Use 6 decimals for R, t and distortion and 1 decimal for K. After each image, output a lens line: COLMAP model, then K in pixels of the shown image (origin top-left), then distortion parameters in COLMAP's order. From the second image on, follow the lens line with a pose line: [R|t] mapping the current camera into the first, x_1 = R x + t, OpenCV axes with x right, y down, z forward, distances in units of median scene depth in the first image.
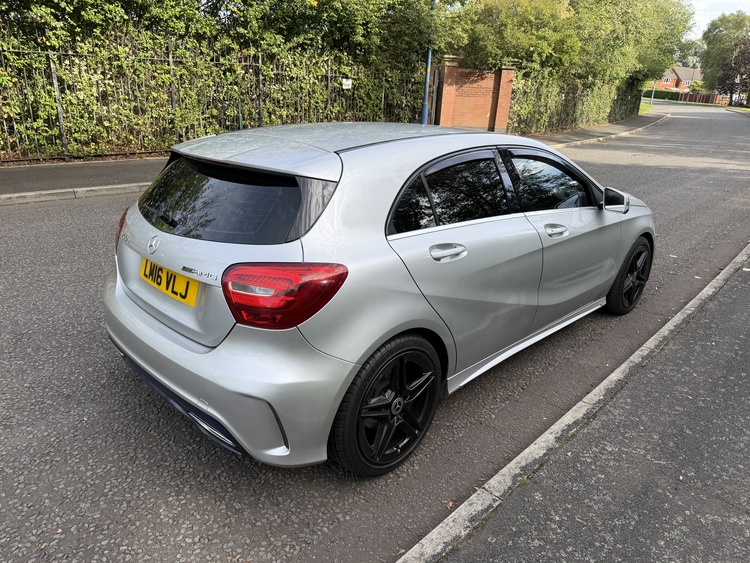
lens RADIAL K [[528.1, 0, 375.0], [0, 528.1, 281.4], [0, 0, 1]] dist [0.012614, -0.031224]
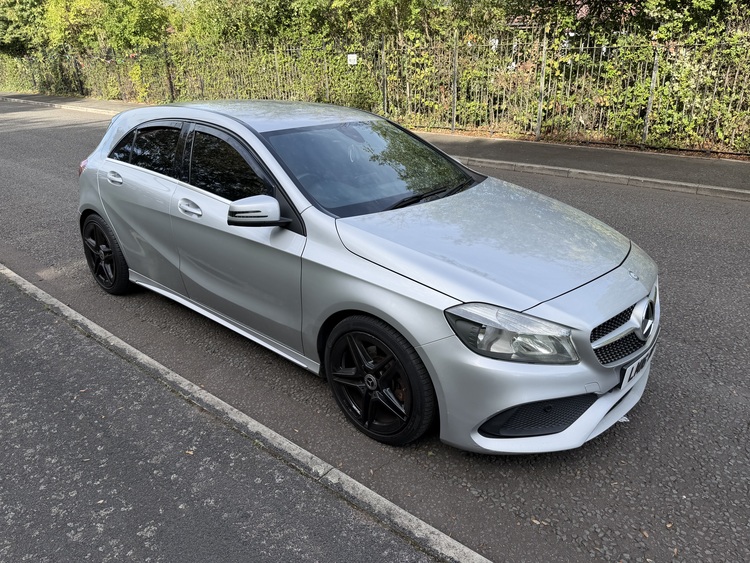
lens RADIAL K [[528.1, 0, 376.2], [0, 528.1, 285.7], [0, 0, 1]] dist [0.012614, -0.031224]
pose [[0.077347, 0.344364, -0.935645, 0.408763], [-0.332026, 0.893785, 0.301509, -0.116125], [0.940094, 0.287337, 0.183469, 0.352839]]
